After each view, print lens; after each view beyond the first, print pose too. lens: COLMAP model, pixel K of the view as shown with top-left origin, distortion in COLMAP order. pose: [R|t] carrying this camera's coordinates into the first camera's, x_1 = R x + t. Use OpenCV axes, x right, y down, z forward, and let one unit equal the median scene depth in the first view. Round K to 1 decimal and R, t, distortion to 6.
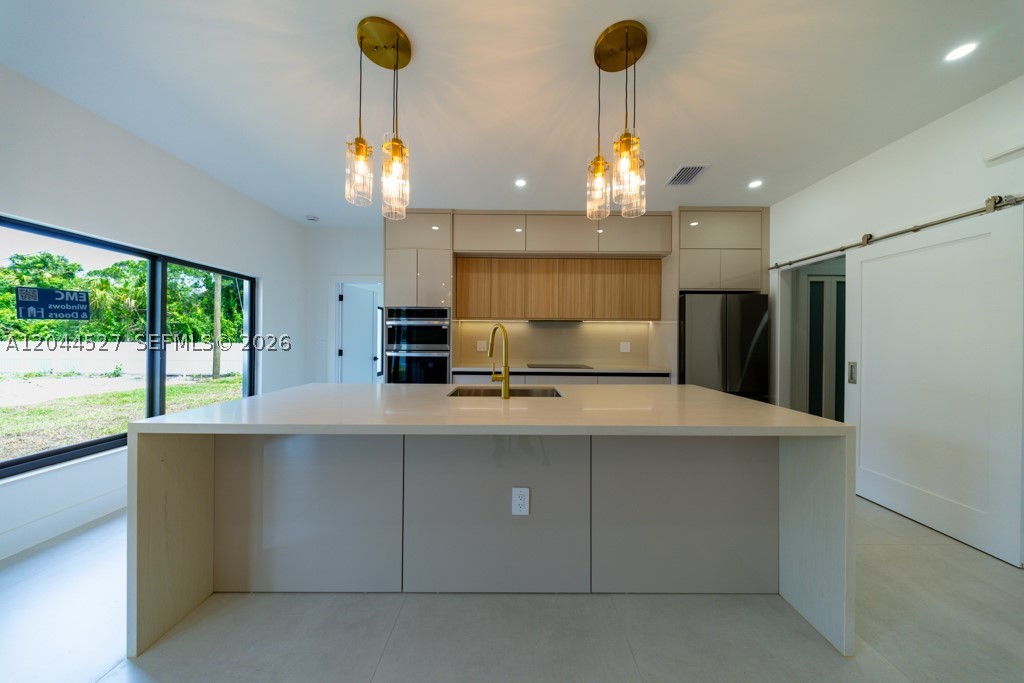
lens RADIAL K [[301.5, 0, 511.0], [0, 301.5, 339.9], [0, 0, 1]] dist [0.000295, -0.000059]
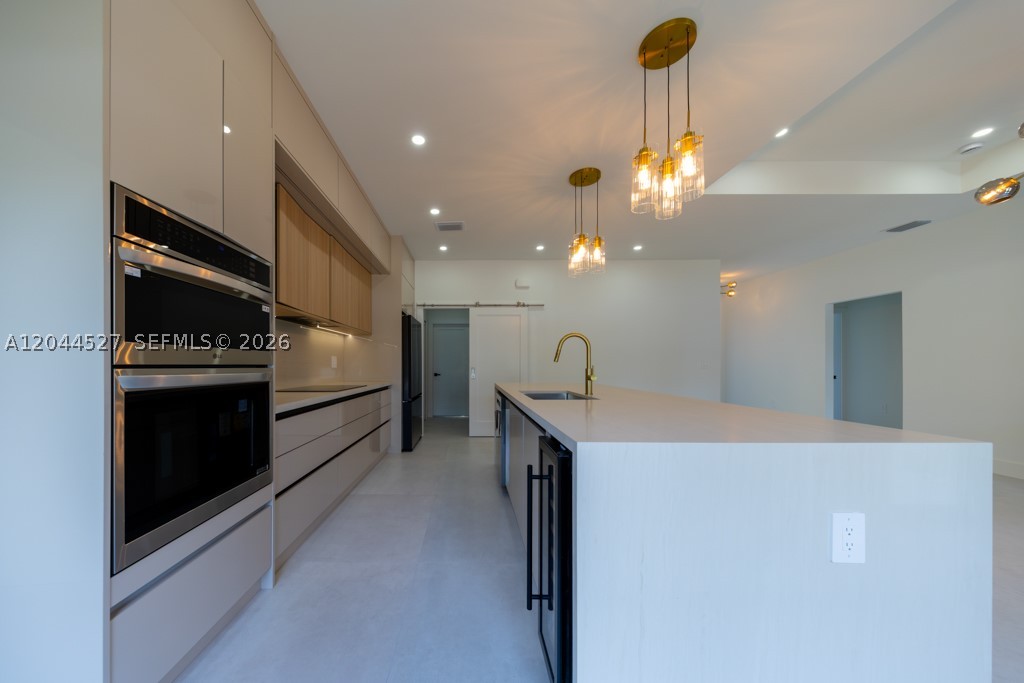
lens RADIAL K [[335.4, 0, 465.6], [0, 335.4, 365.4], [0, 0, 1]] dist [0.000246, -0.000204]
pose [[0.008057, -0.007740, 0.999938, -0.641521], [-0.000430, 0.999970, 0.007743, 0.029300], [-0.999967, -0.000492, 0.008053, 0.690240]]
